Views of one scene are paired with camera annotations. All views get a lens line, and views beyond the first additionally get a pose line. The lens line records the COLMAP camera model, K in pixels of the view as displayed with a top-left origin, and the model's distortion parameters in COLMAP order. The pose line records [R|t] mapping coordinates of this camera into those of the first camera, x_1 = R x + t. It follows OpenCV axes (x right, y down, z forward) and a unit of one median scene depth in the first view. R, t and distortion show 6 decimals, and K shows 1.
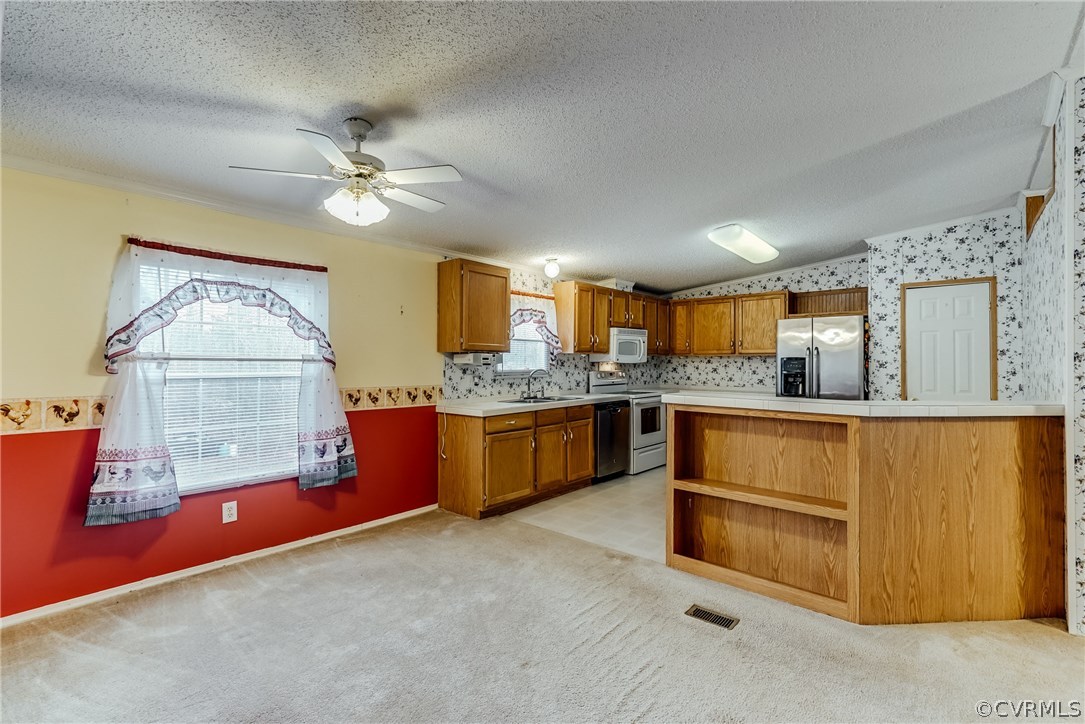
lens RADIAL K [[492.0, 0, 542.6], [0, 492.0, 362.9], [0, 0, 1]] dist [0.003641, 0.000538]
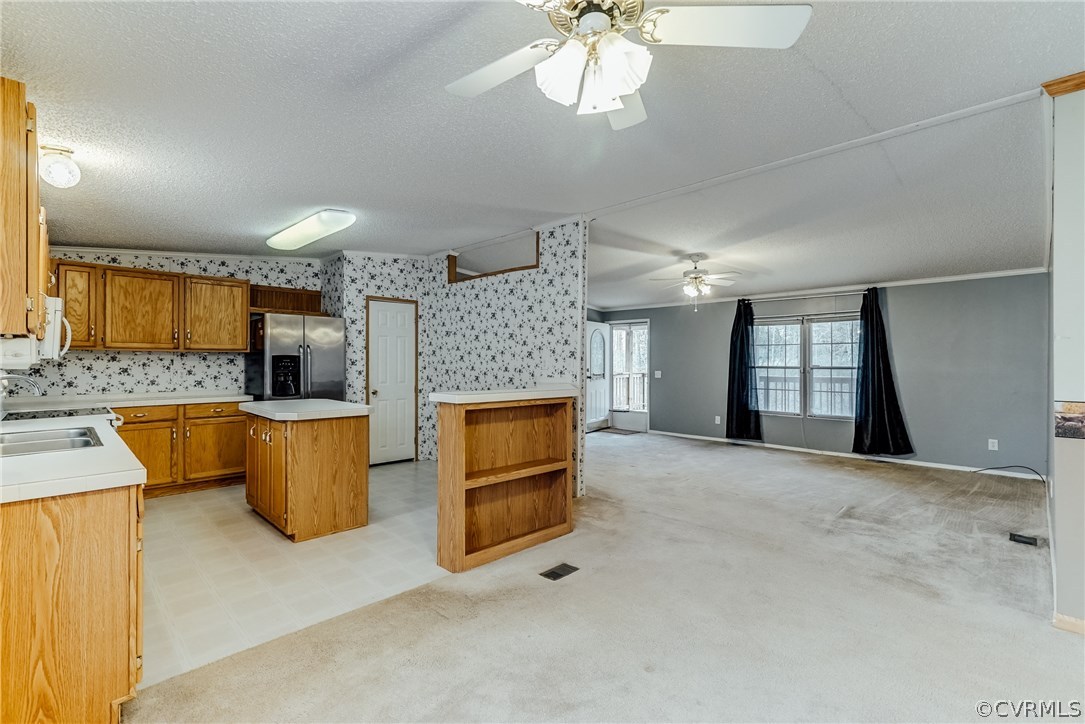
lens RADIAL K [[492.0, 0, 542.3], [0, 492.0, 360.0], [0, 0, 1]] dist [0.003641, 0.000538]
pose [[0.065535, 0.000726, 0.997850, -0.437427], [-0.002010, 0.999998, -0.000595, -0.002302], [-0.997848, -0.001967, 0.065536, 0.486624]]
